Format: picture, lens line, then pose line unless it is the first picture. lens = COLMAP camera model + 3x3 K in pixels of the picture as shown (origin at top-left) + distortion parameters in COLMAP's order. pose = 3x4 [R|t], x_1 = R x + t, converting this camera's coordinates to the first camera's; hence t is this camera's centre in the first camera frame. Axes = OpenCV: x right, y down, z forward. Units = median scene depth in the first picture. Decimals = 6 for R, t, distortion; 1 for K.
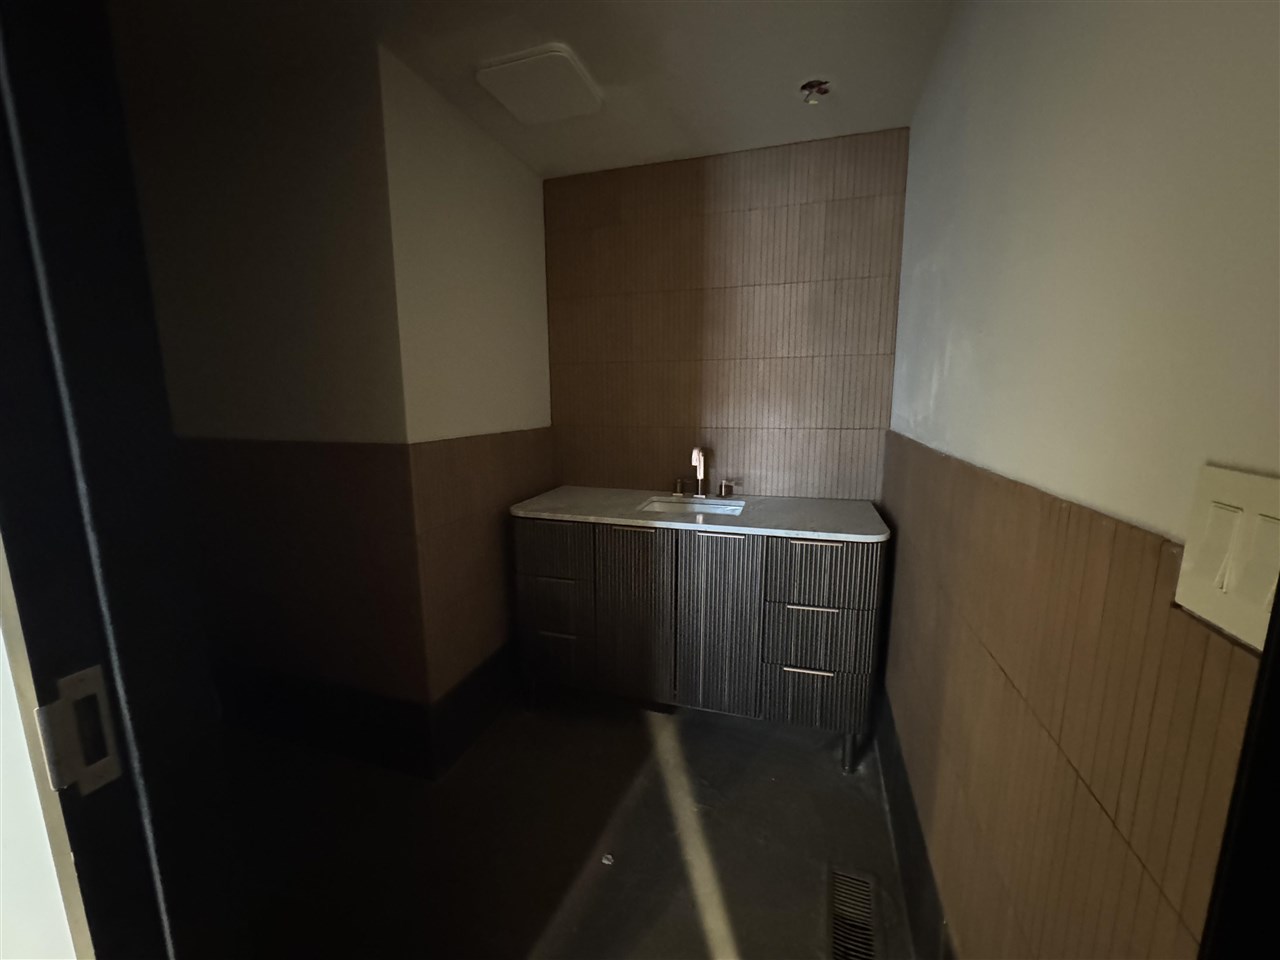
lens RADIAL K [[512.6, 0, 640.5], [0, 512.6, 478.3], [0, 0, 1]] dist [-0.005028, 0.000032]
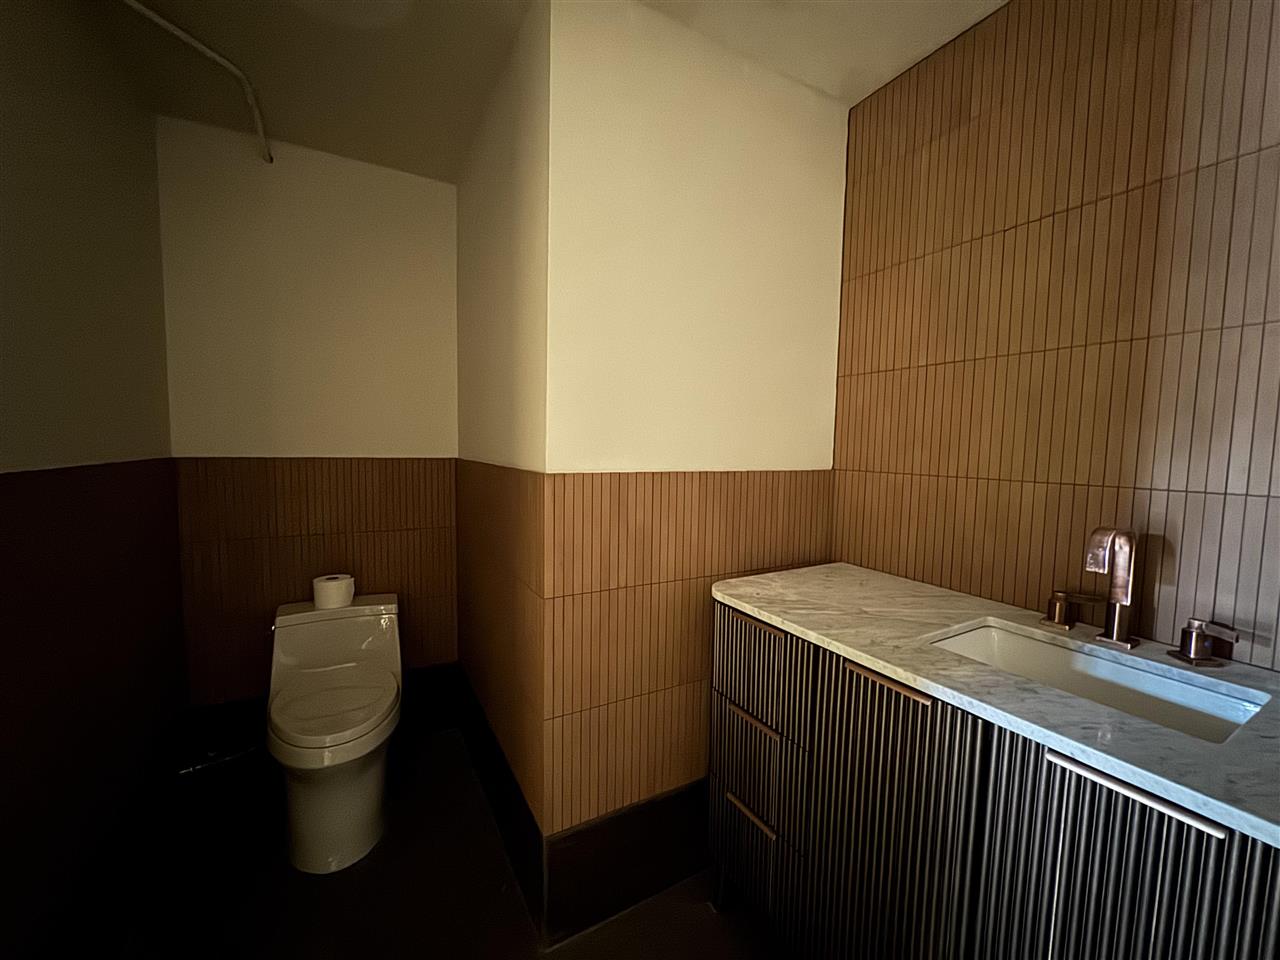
lens RADIAL K [[512.6, 0, 639.8], [0, 512.6, 480.2], [0, 0, 1]] dist [-0.005028, 0.000032]
pose [[0.732460, 0.066836, -0.677522, 0.105414], [-0.132962, 0.990049, -0.046078, -0.028632], [0.667700, 0.123835, 0.734058, 0.398981]]
